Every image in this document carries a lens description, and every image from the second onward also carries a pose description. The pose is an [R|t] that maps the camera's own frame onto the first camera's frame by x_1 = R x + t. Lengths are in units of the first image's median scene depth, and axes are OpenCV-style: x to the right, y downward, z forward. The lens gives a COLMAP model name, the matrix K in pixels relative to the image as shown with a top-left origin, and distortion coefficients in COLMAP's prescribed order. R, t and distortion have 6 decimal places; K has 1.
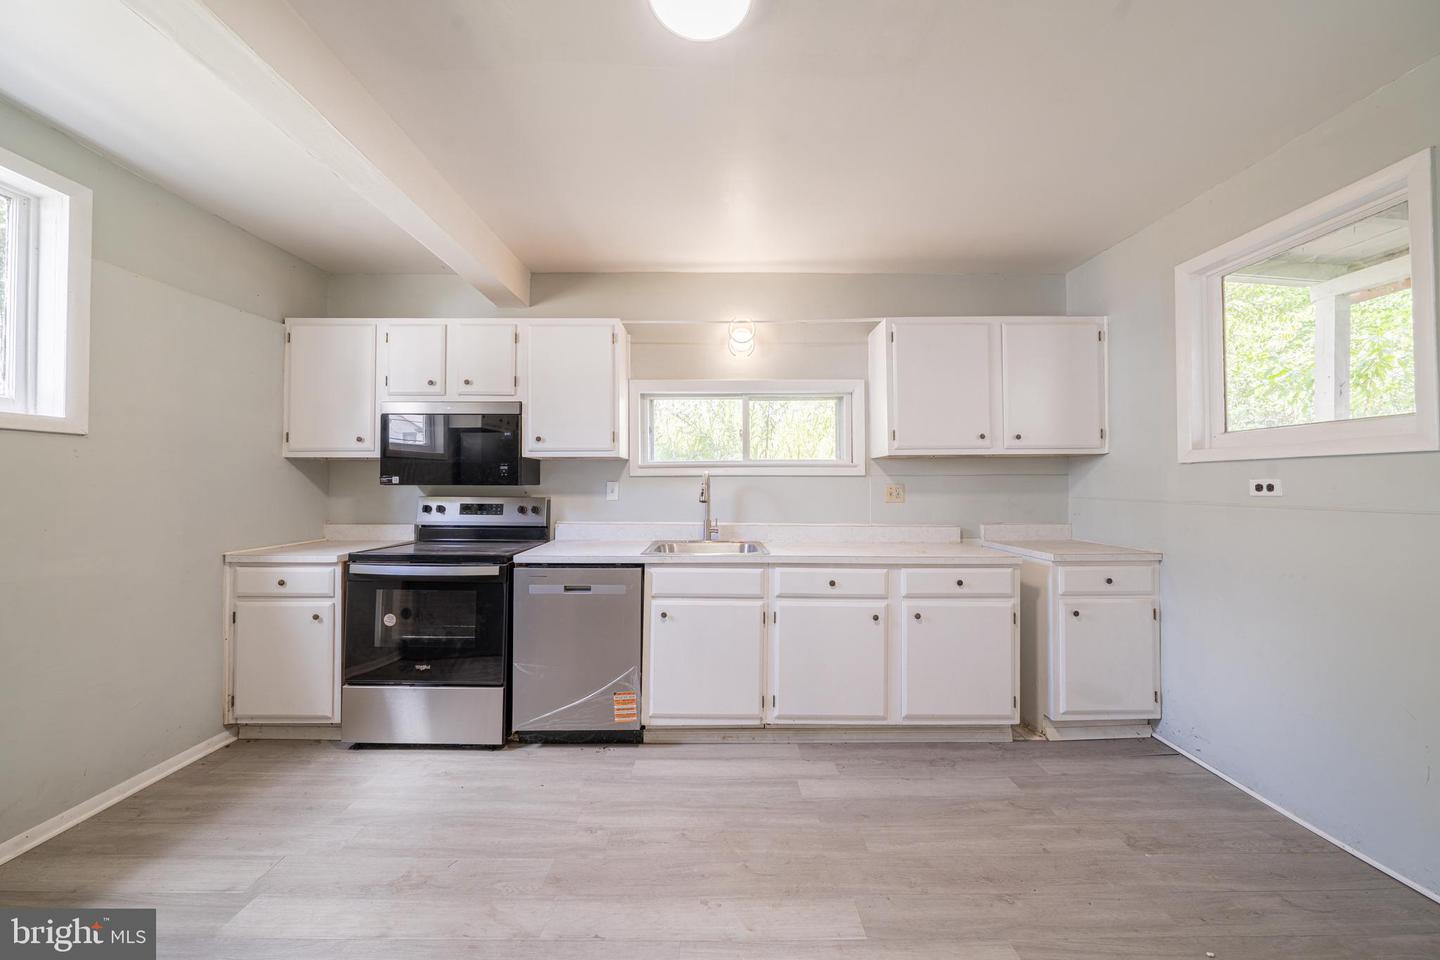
lens RADIAL K [[489.3, 0, 743.5], [0, 489.3, 481.4], [0, 0, 1]] dist [-0.003920, 0.000057]
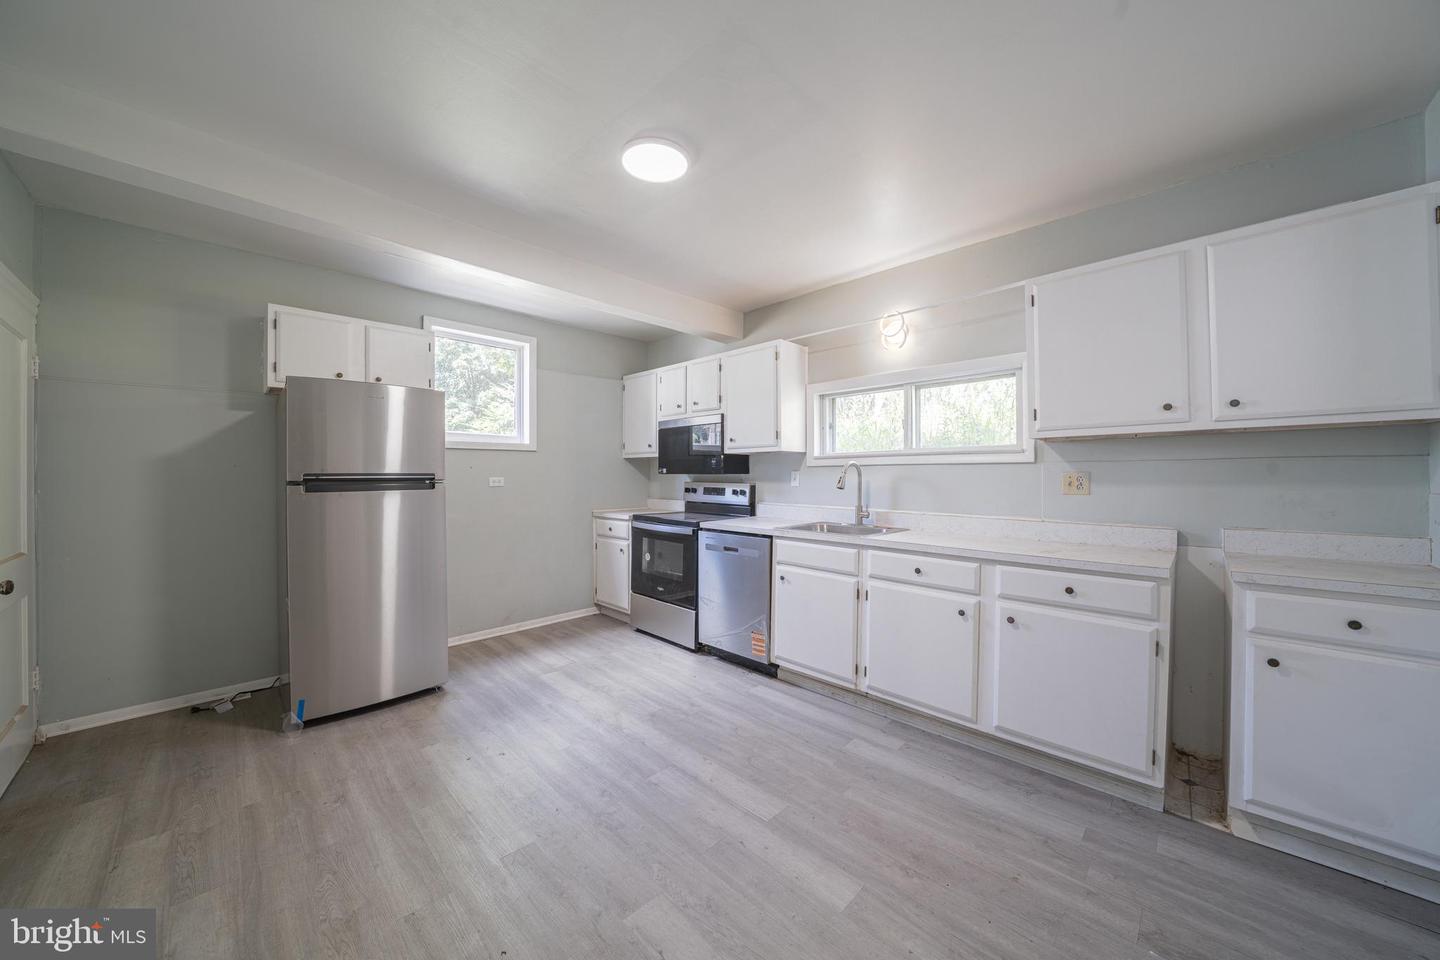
lens RADIAL K [[493.8, 0, 720.0], [0, 493.8, 480.0], [0, 0, 1]] dist [-0.023947, 0.003153]
pose [[0.715233, 0.006271, -0.698858, 0.588953], [0.005150, 0.999885, 0.014243, 0.005626], [0.698867, -0.013786, 0.715119, -0.002859]]
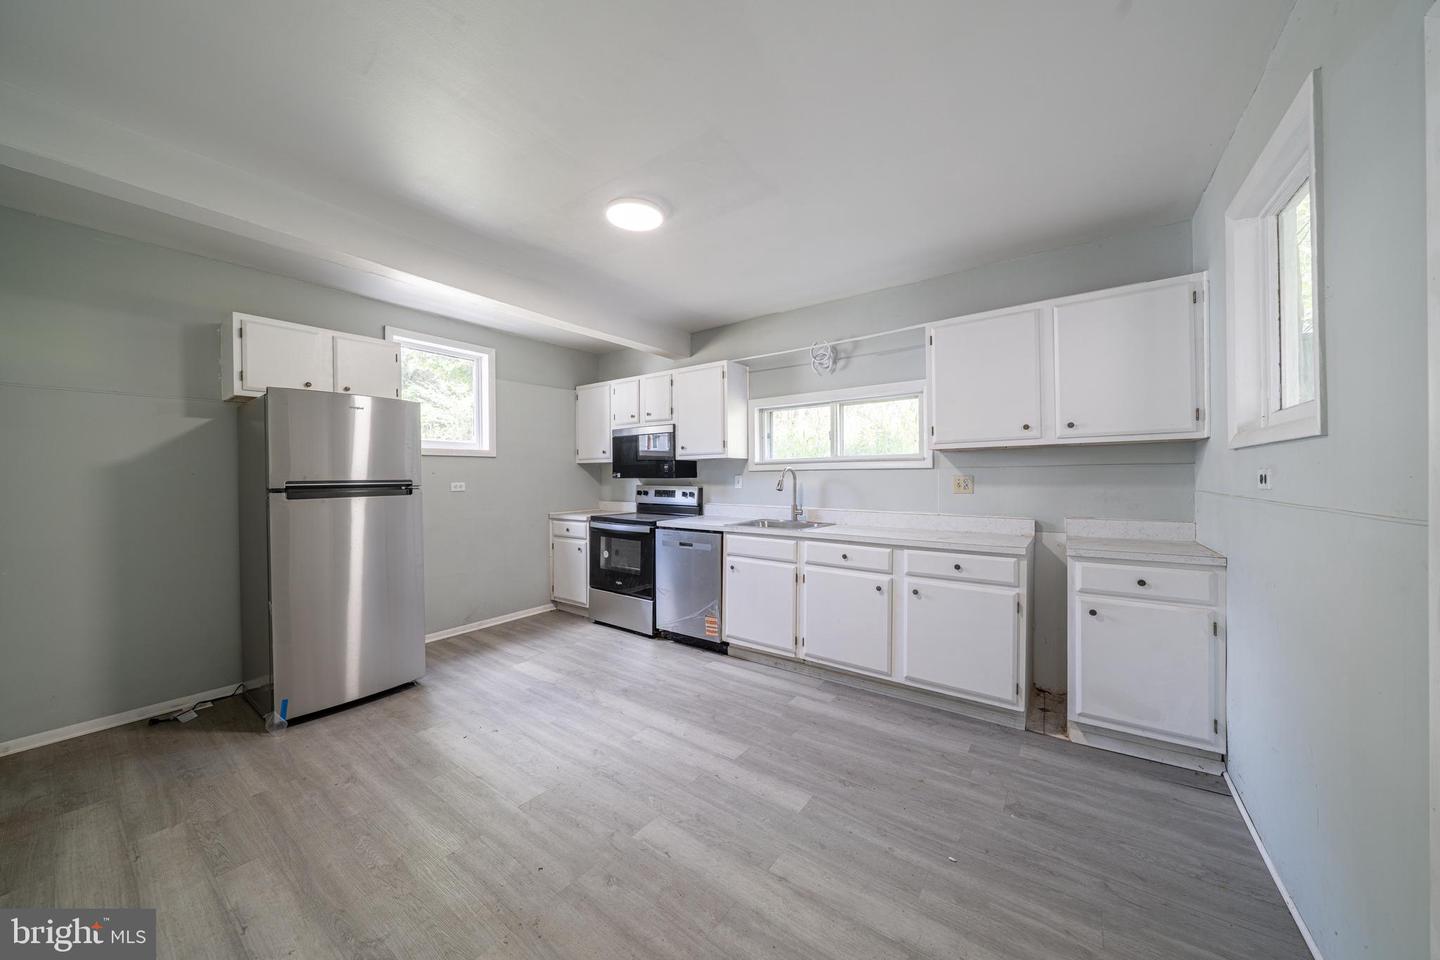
lens RADIAL K [[476.9, 0, 723.6], [0, 476.9, 483.9], [0, 0, 1]] dist [-0.000371, -0.000071]
pose [[0.813443, 0.003860, -0.581632, 0.628099], [0.009721, 0.999748, 0.020231, -0.003165], [0.581564, -0.022111, 0.813200, -0.156743]]
